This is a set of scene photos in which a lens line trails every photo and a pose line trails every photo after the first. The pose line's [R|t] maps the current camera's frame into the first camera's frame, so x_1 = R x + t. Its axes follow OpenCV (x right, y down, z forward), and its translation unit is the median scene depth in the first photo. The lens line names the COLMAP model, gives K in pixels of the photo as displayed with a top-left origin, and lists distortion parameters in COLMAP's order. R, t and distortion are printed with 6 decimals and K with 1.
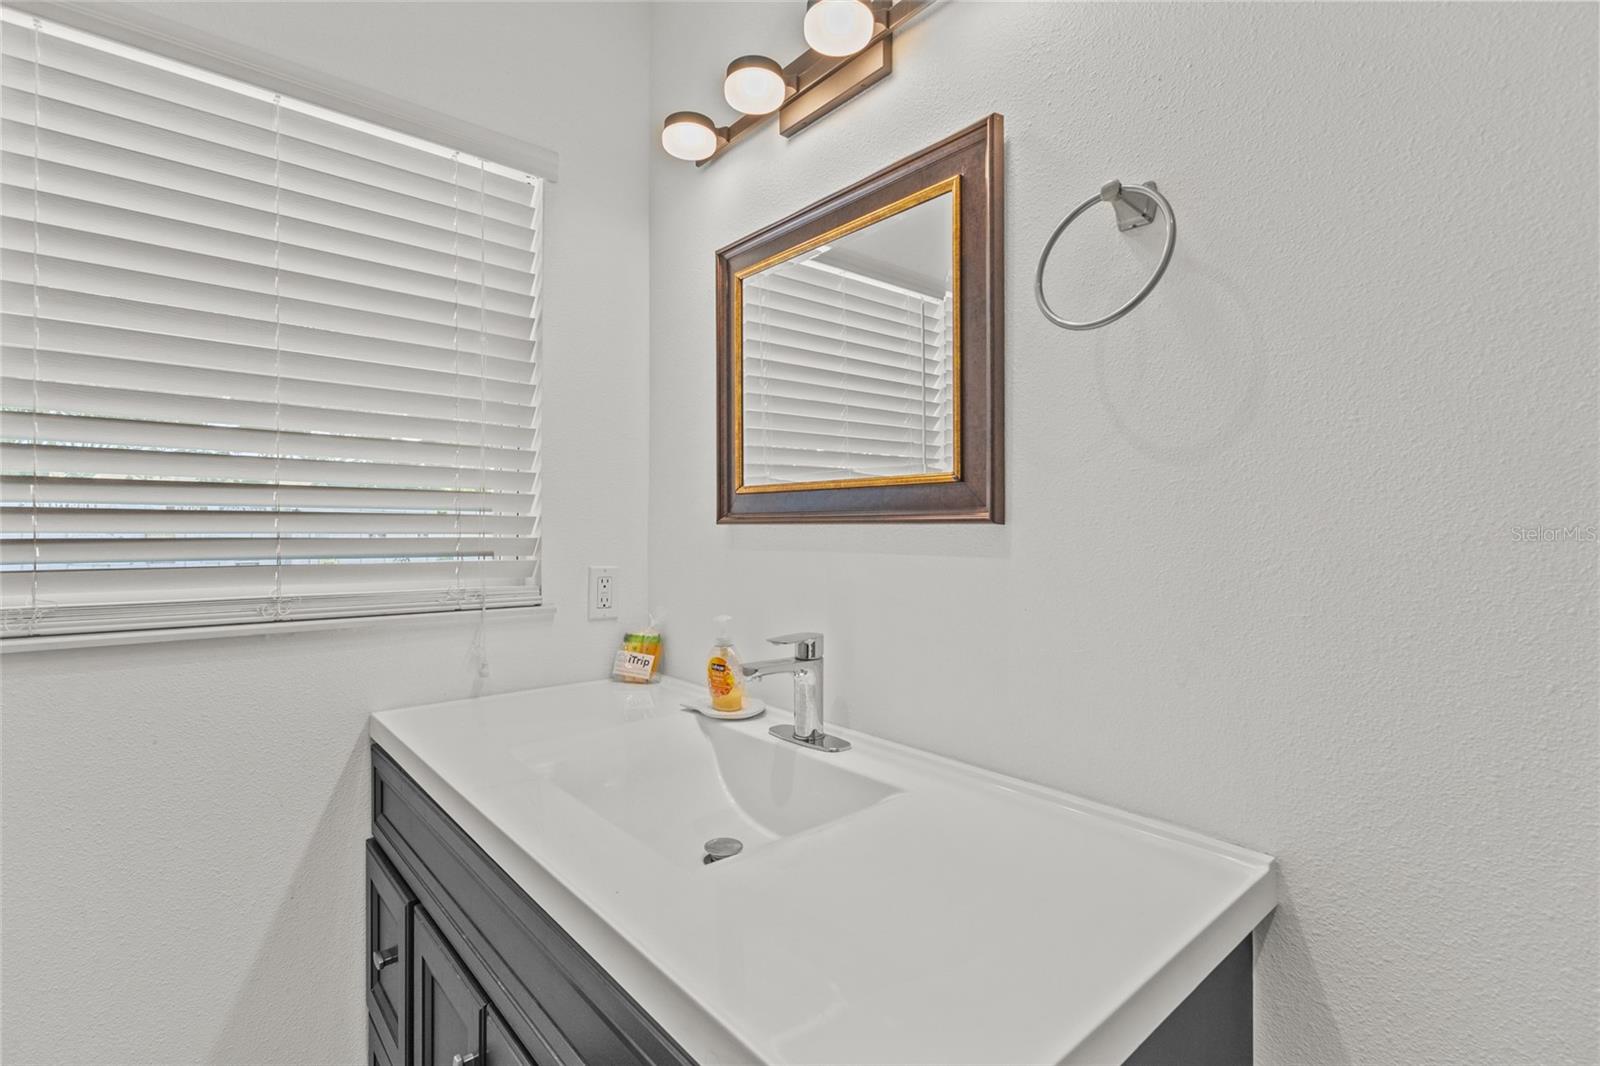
lens RADIAL K [[736.0, 0, 801.1], [0, 736.0, 533.4], [0, 0, 1]] dist [0.001530, 0.002160]
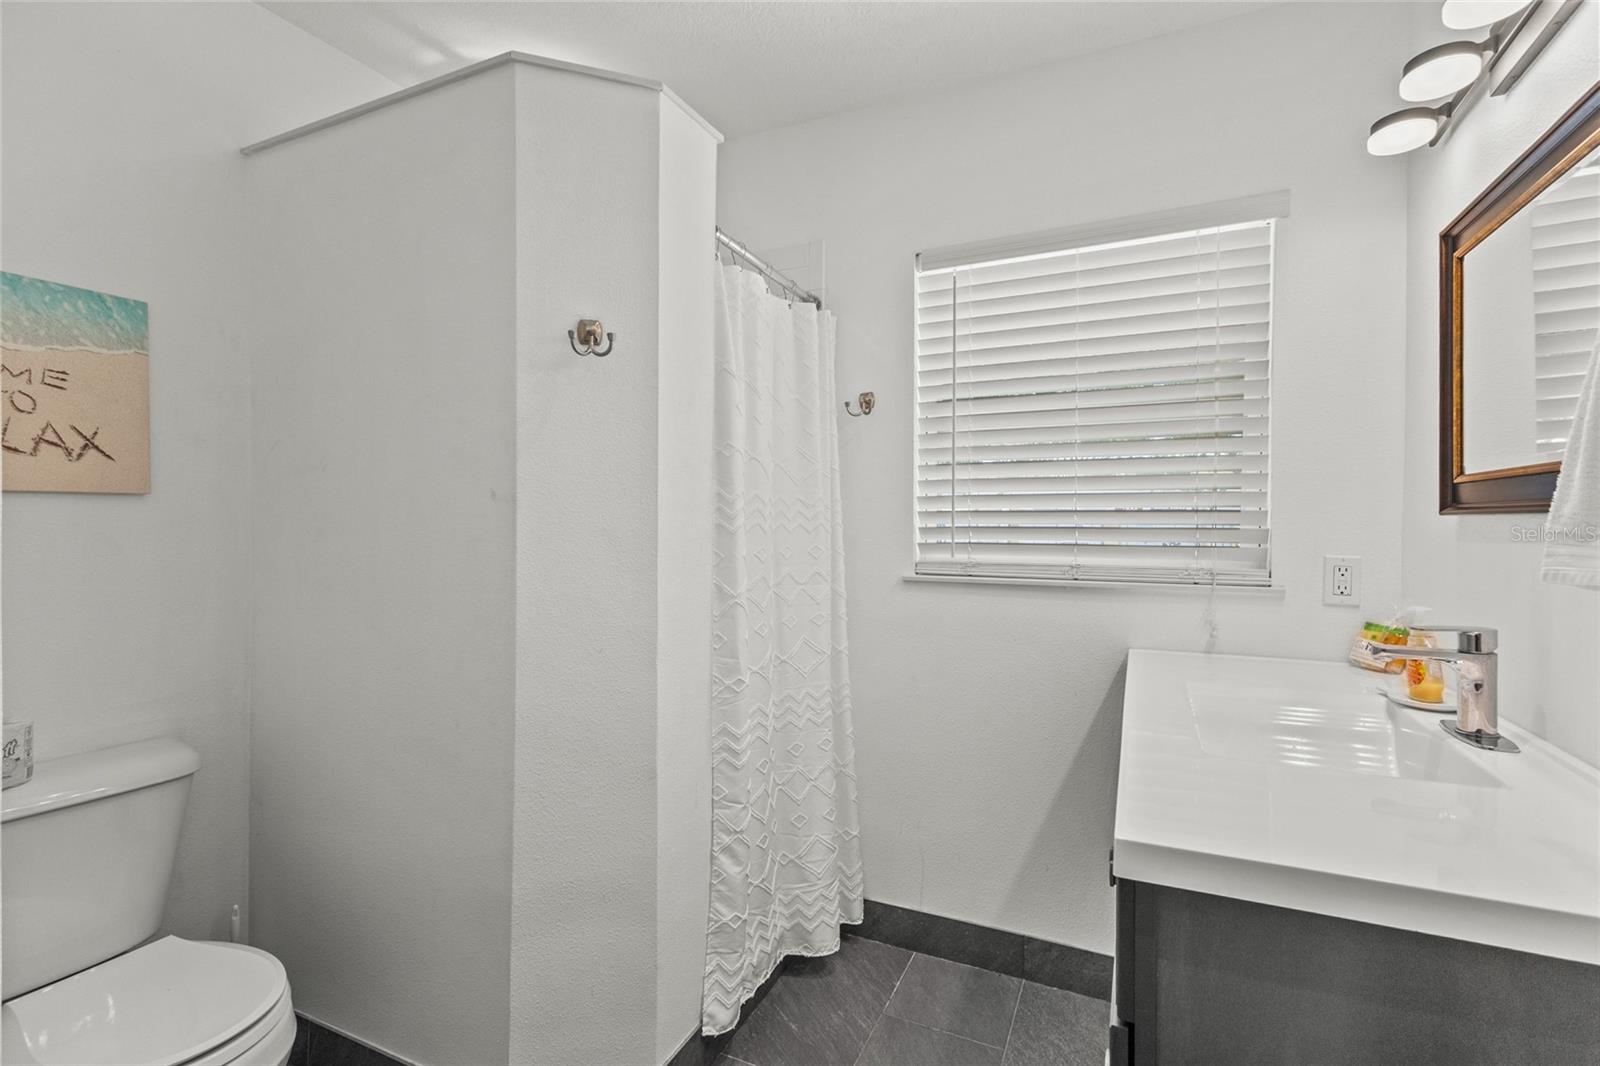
lens RADIAL K [[736.0, 0, 798.7], [0, 736.0, 529.4], [0, 0, 1]] dist [0.001530, 0.002160]
pose [[0.410949, 0.005409, -0.911642, 0.427127], [-0.005372, 0.999979, 0.003512, 0.008116], [0.911642, 0.003454, 0.410970, -0.169089]]
